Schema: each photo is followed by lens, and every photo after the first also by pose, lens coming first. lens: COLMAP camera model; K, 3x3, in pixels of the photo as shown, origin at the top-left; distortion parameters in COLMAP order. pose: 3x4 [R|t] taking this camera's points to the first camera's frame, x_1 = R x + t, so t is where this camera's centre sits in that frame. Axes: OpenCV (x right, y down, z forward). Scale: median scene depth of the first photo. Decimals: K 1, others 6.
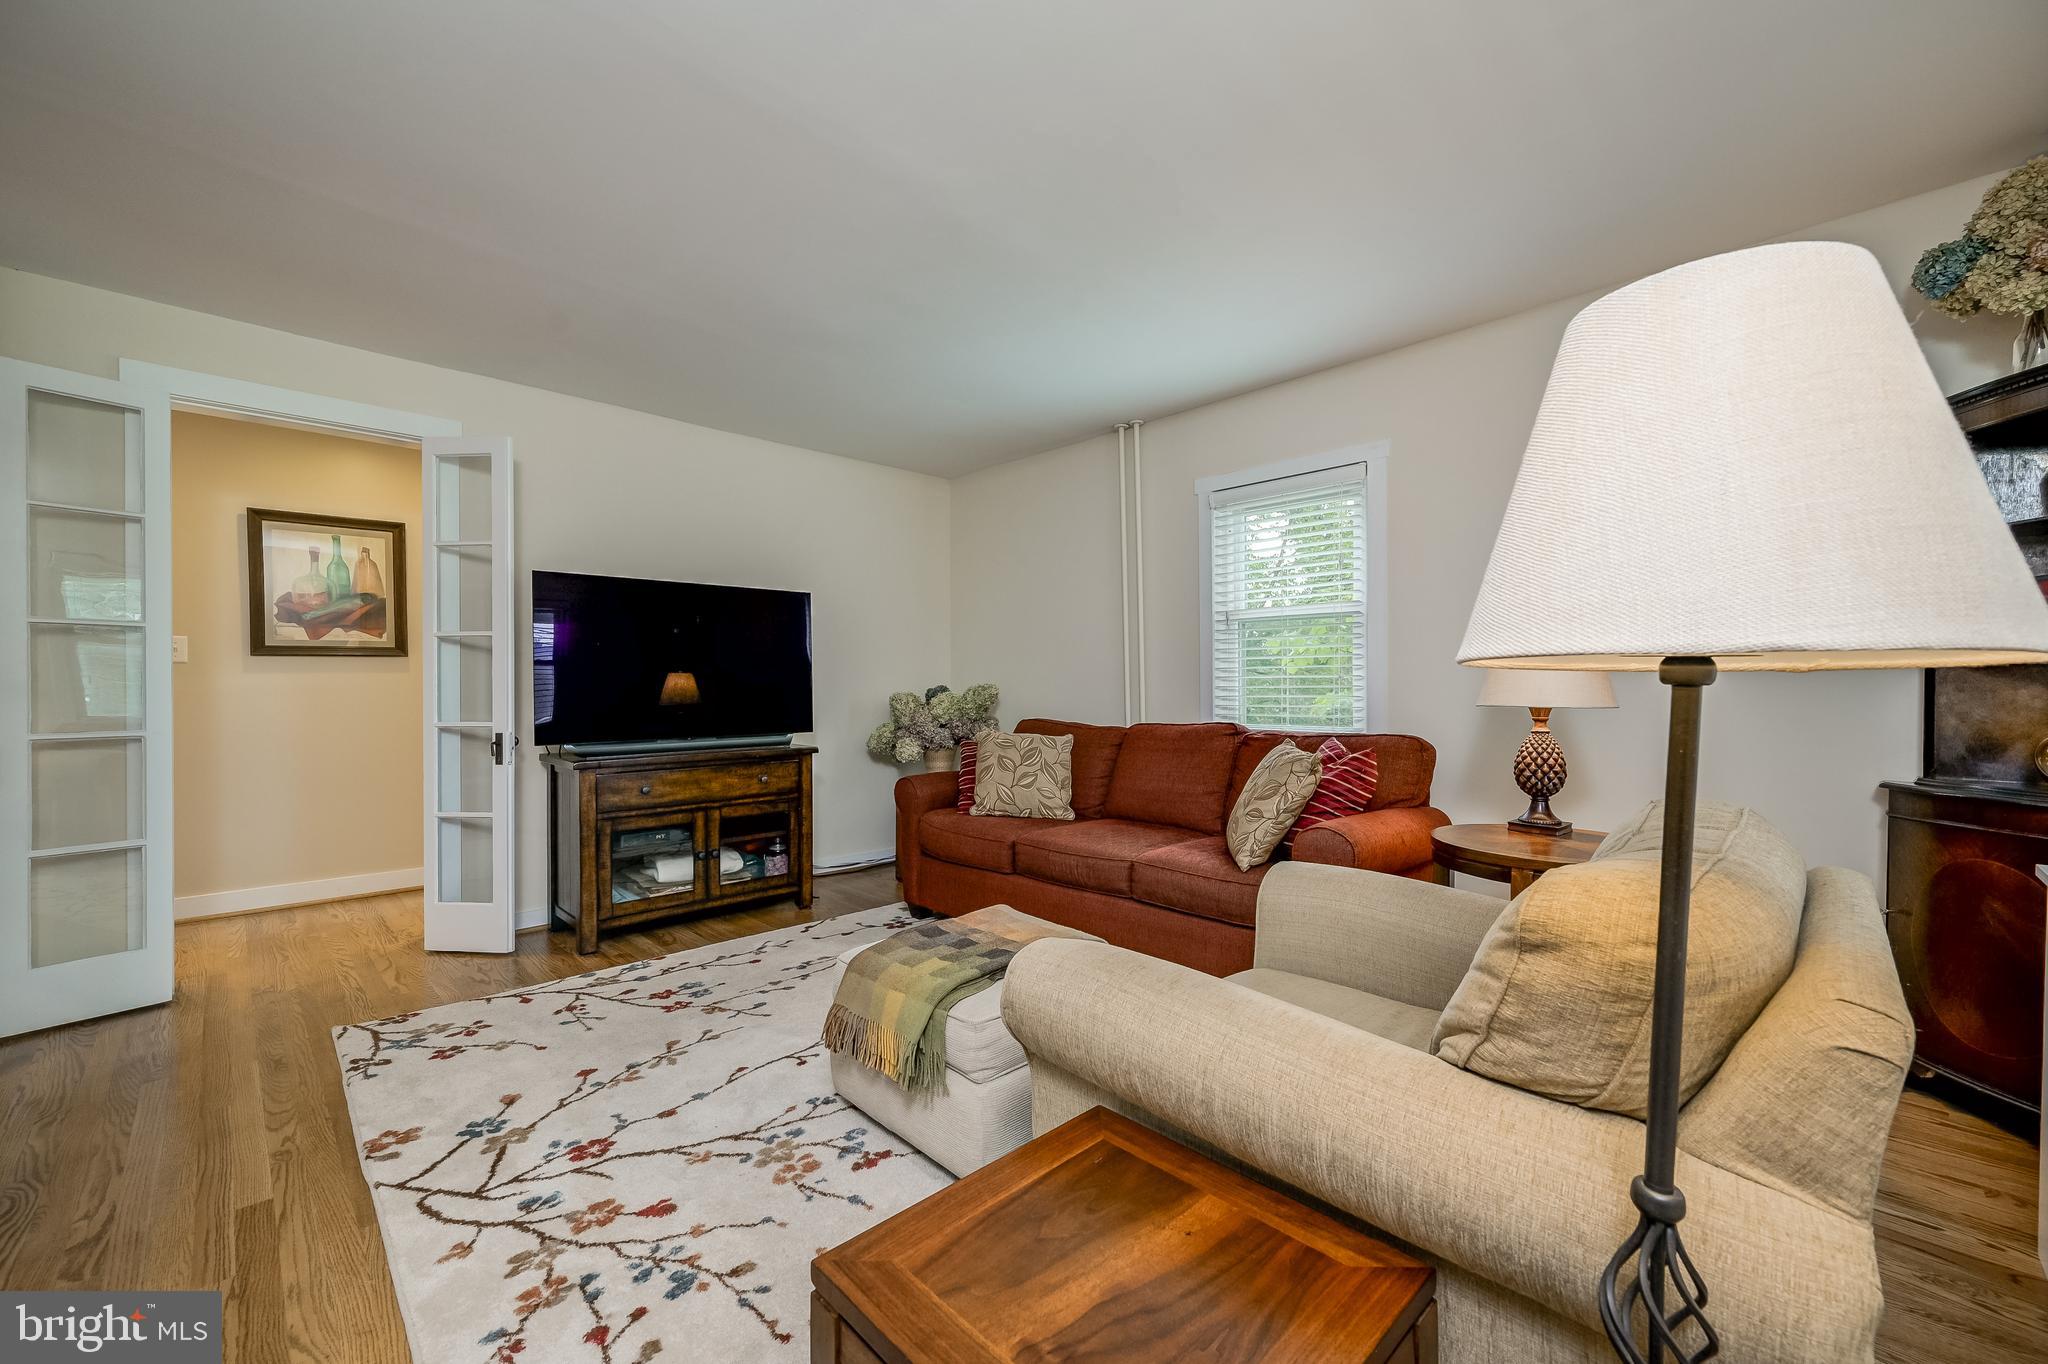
lens RADIAL K [[820.3, 0, 1024.1], [0, 820.3, 689.1], [0, 0, 1]] dist [0.004582, 0.000164]
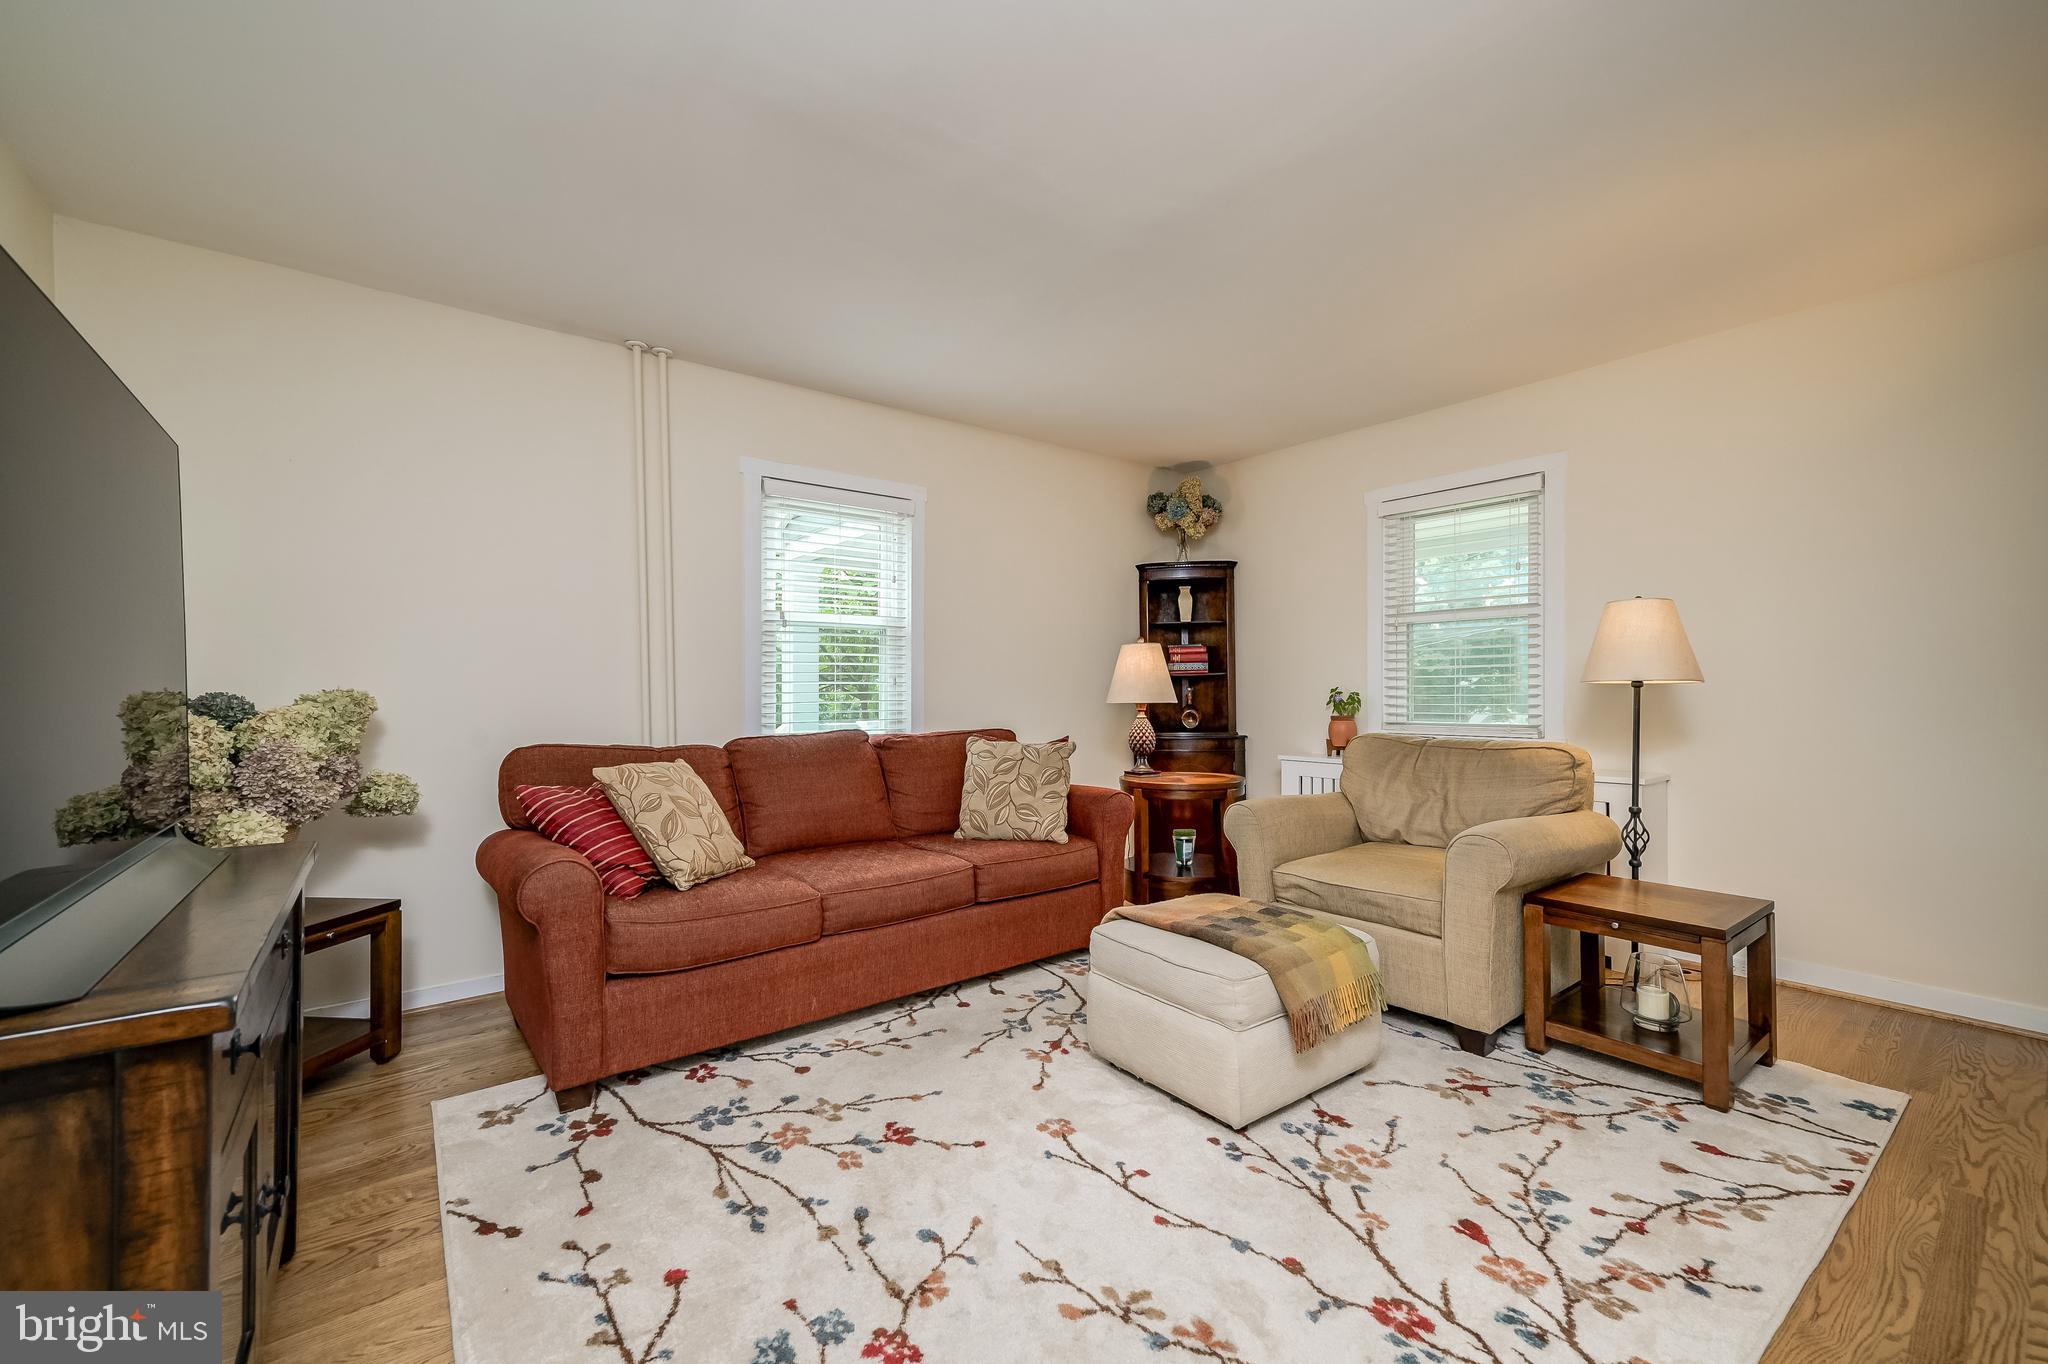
lens RADIAL K [[831.4, 0, 1028.1], [0, 831.4, 695.3], [0, 0, 1]] dist [0.011642, 0.000100]
pose [[0.107321, -0.004405, 0.994215, -1.279616], [0.009272, 0.999951, 0.003429, -0.001222], [-0.994181, 0.008851, 0.107357, 1.222295]]
